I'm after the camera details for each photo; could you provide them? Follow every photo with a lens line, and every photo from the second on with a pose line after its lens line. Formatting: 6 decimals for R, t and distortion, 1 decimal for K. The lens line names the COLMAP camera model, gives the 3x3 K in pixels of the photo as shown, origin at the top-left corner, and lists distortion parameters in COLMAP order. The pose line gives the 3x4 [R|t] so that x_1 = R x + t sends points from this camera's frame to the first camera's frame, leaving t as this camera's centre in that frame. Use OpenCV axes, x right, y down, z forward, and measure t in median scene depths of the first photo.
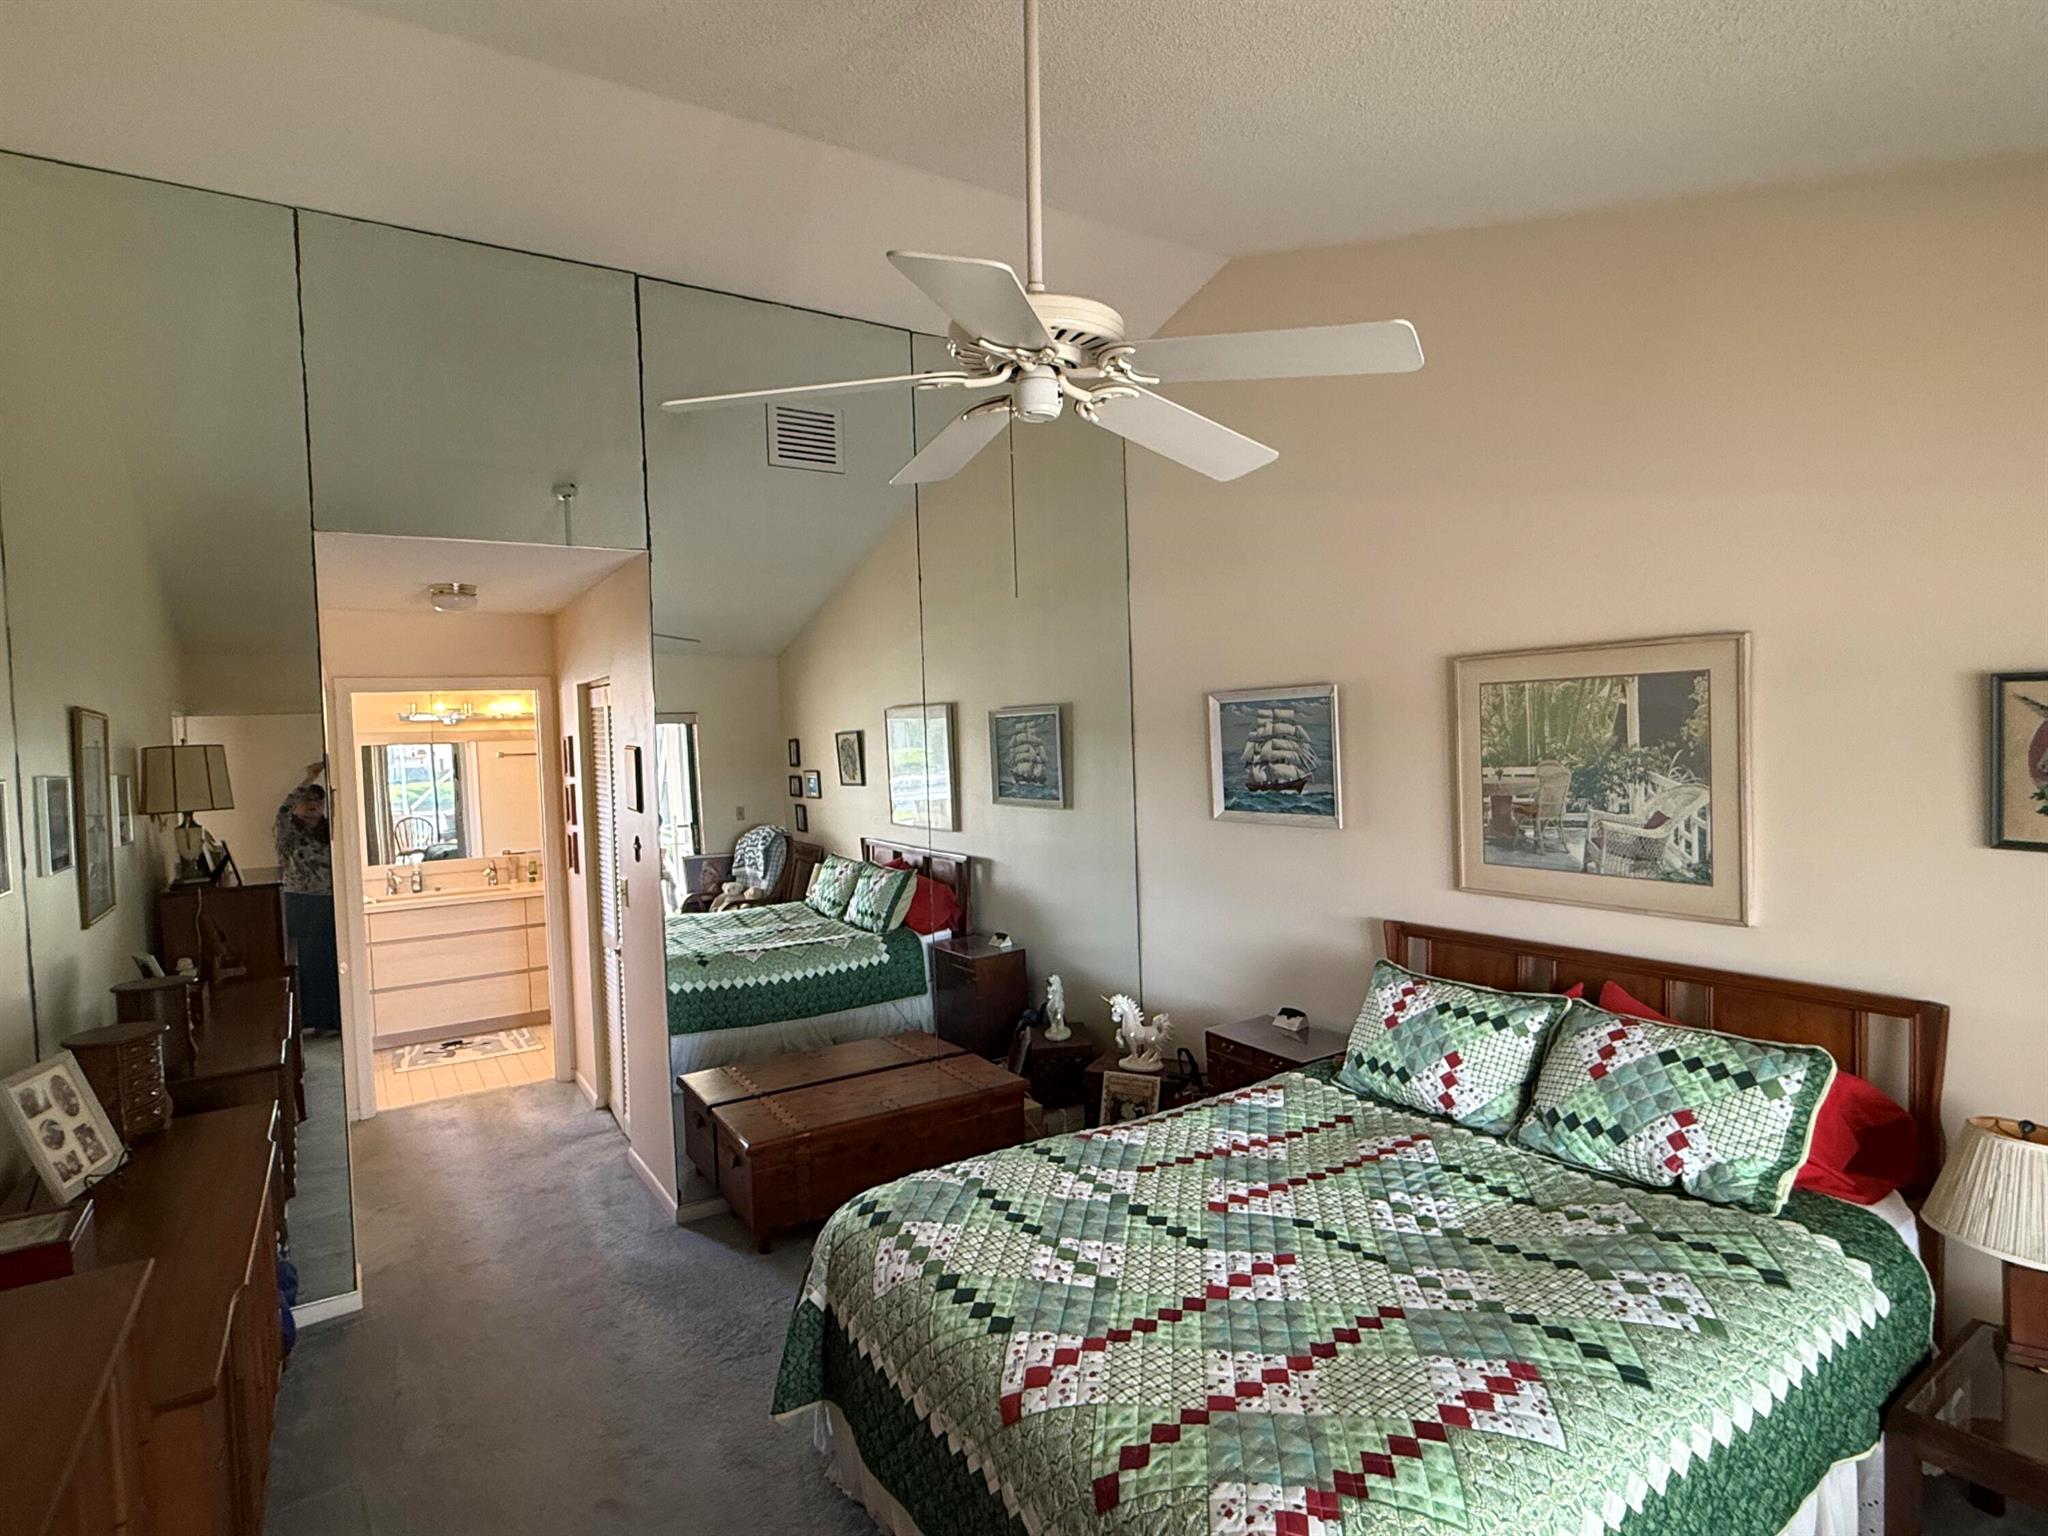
lens RADIAL K [[1069.6, 0, 1030.6], [0, 1069.6, 770.8], [0, 0, 1]] dist [-0.001384, 0.000742]
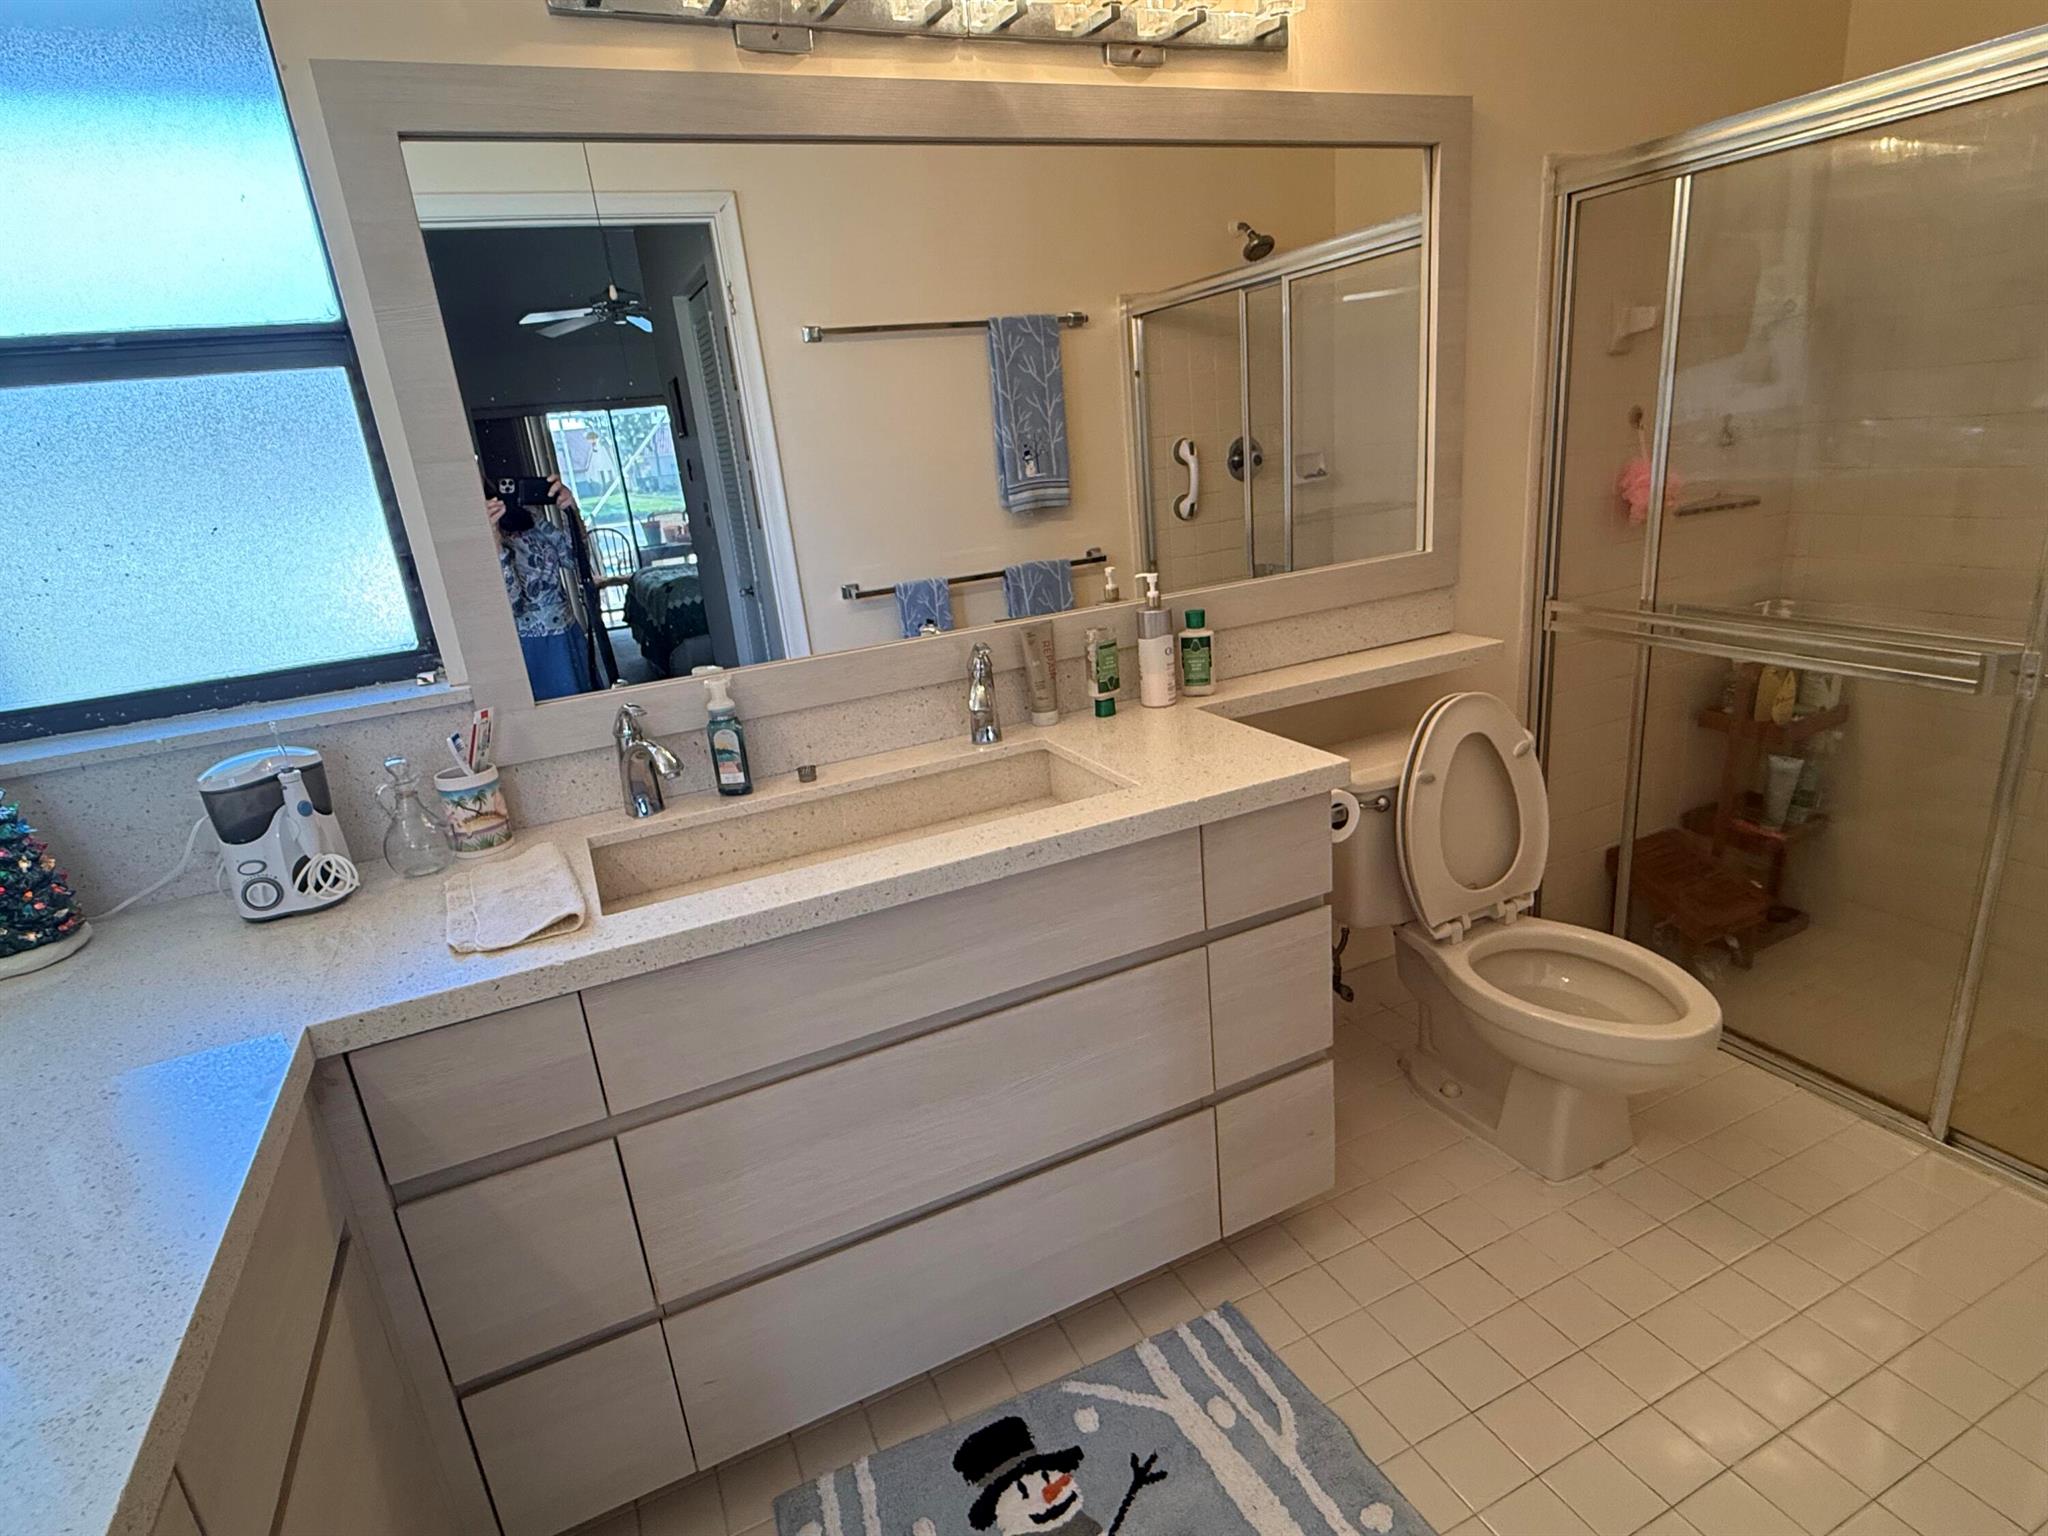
lens RADIAL K [[1069.6, 0, 1018.8], [0, 1069.6, 771.7], [0, 0, 1]] dist [-0.001384, 0.000742]
pose [[0.988483, -0.012020, -0.150854, -0.472182], [0.053671, 0.959889, 0.275197, 0.044303], [0.141495, -0.280124, 0.949479, 0.776678]]
